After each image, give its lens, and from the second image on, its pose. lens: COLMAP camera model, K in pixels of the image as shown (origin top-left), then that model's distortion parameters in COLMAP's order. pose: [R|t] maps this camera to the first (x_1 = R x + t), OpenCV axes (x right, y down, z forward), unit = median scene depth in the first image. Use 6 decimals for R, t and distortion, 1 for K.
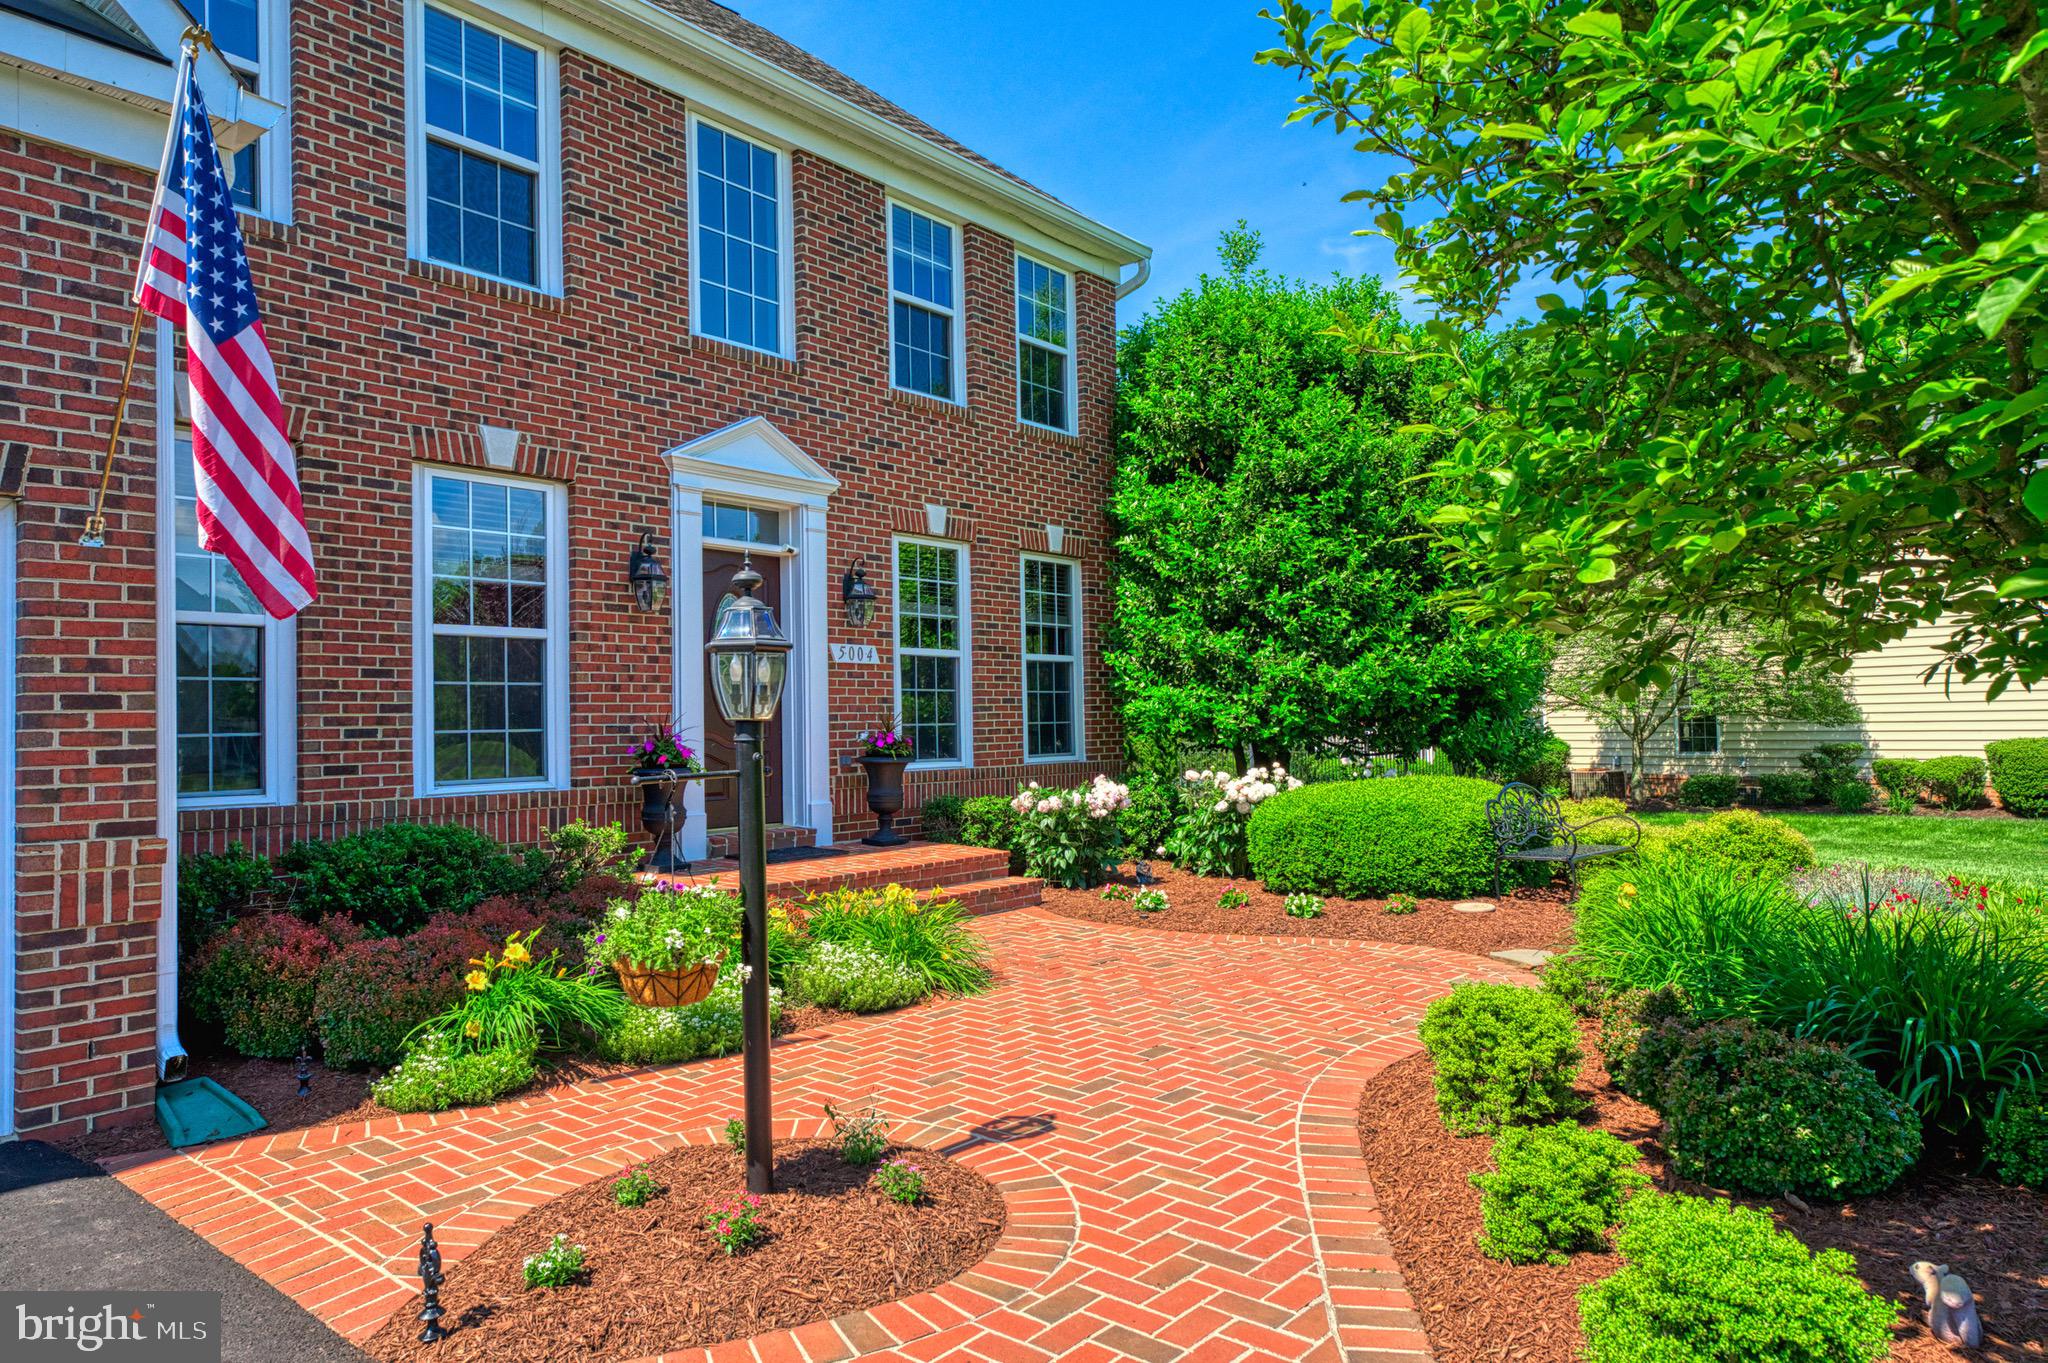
lens RADIAL K [[1302.4, 0, 1024.0], [0, 1302.4, 681.5], [0, 0, 1]] dist [0.017141, -0.004110]
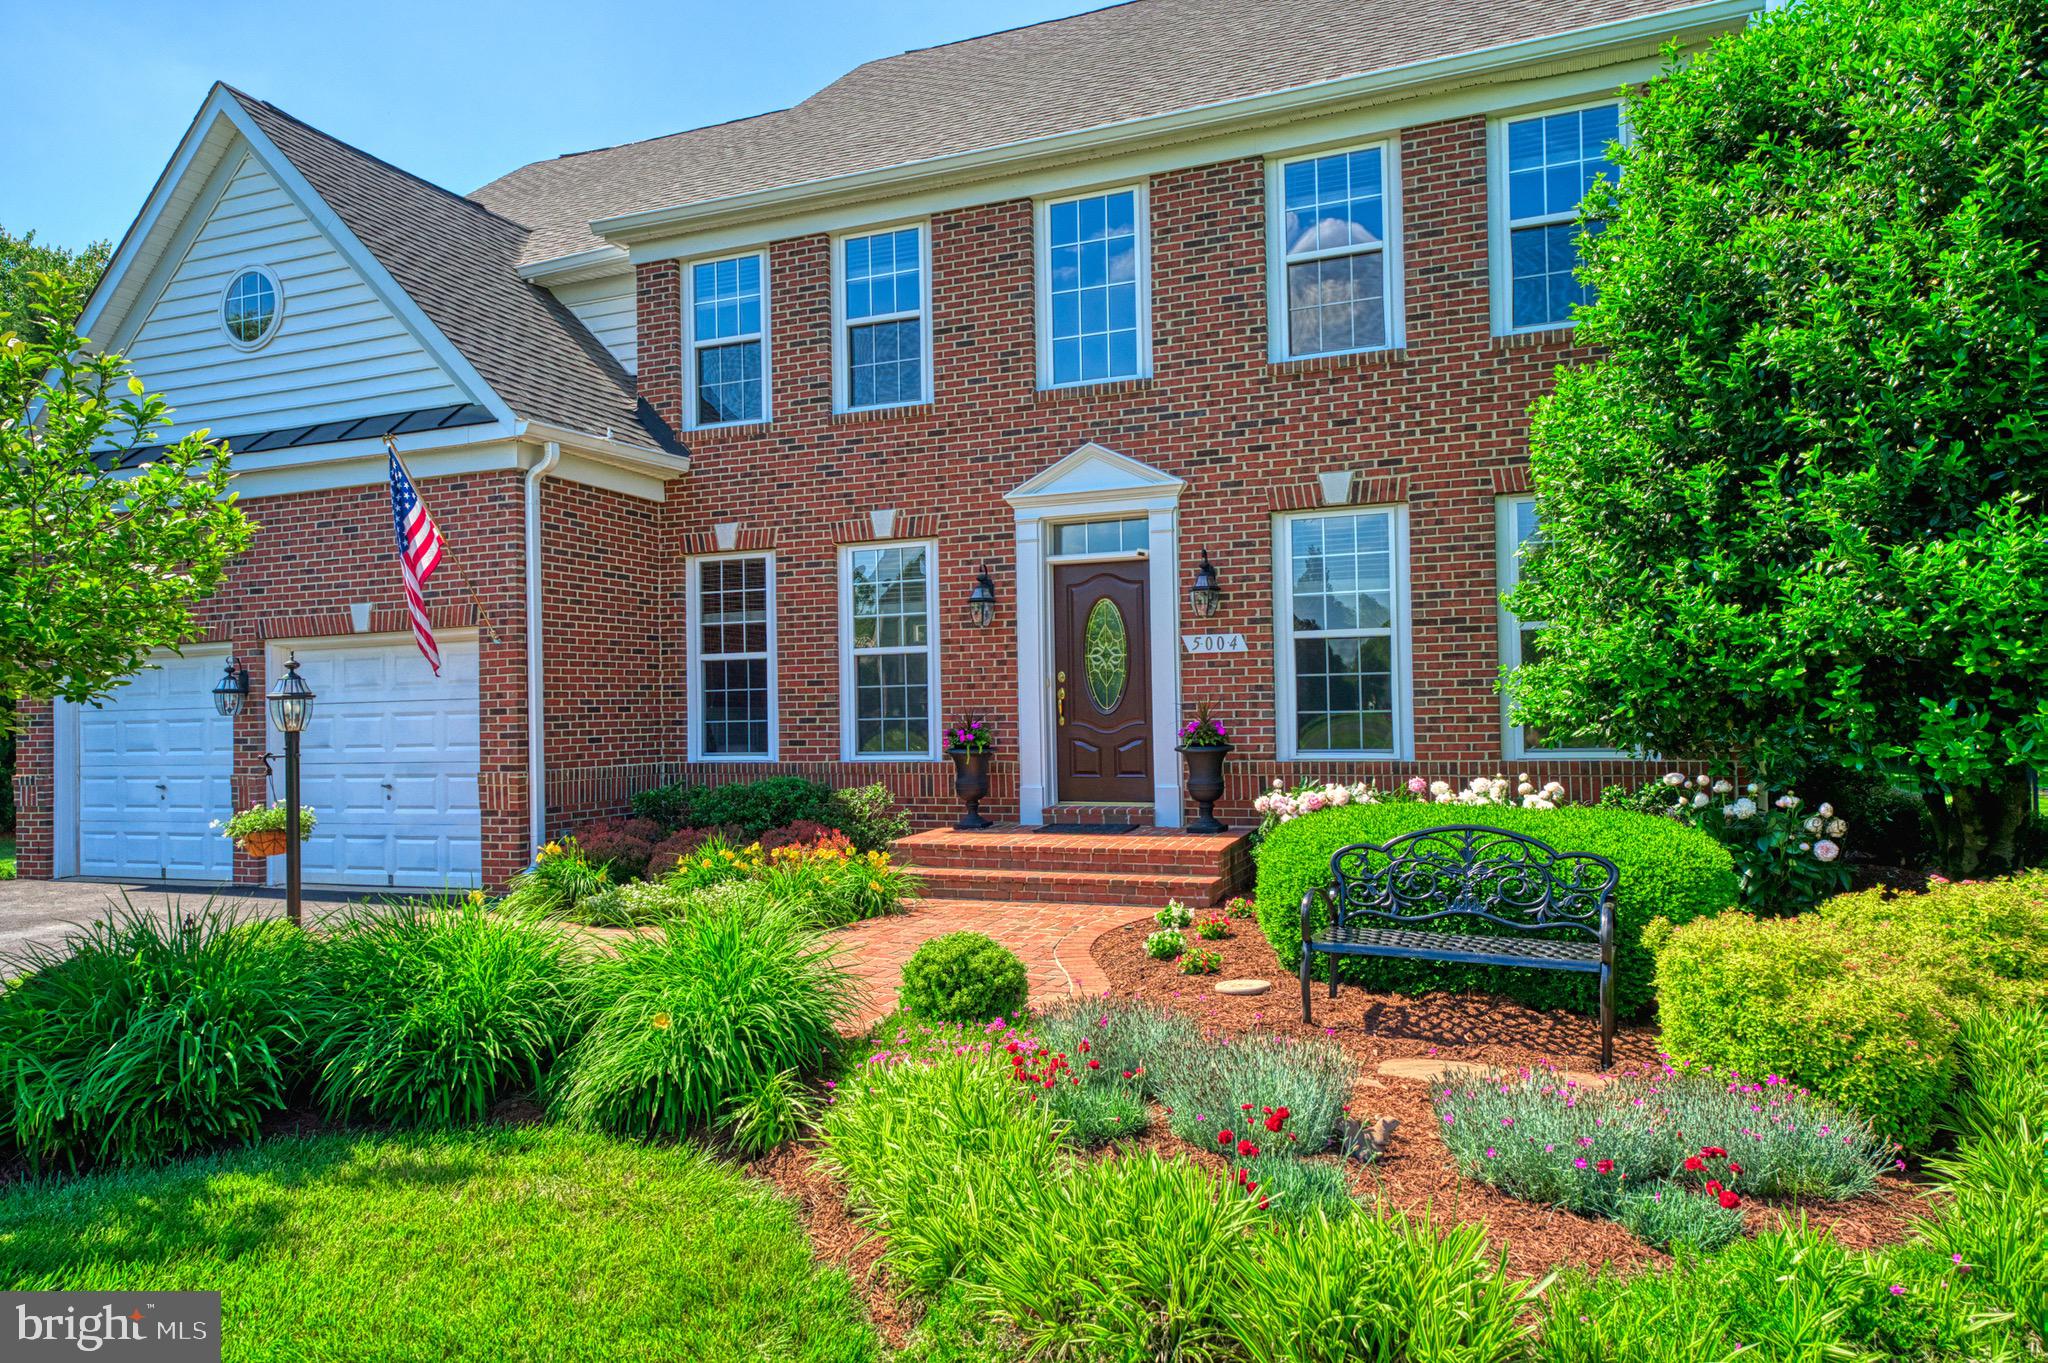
lens RADIAL K [[1302.4, 0, 1024.0], [0, 1302.4, 681.5], [0, 0, 1]] dist [0.017141, -0.004110]
pose [[0.302332, -0.008816, -0.953162, 0.914474], [0.045809, 0.998936, 0.005291, -0.004161], [0.952101, -0.045263, 0.302414, 0.628251]]
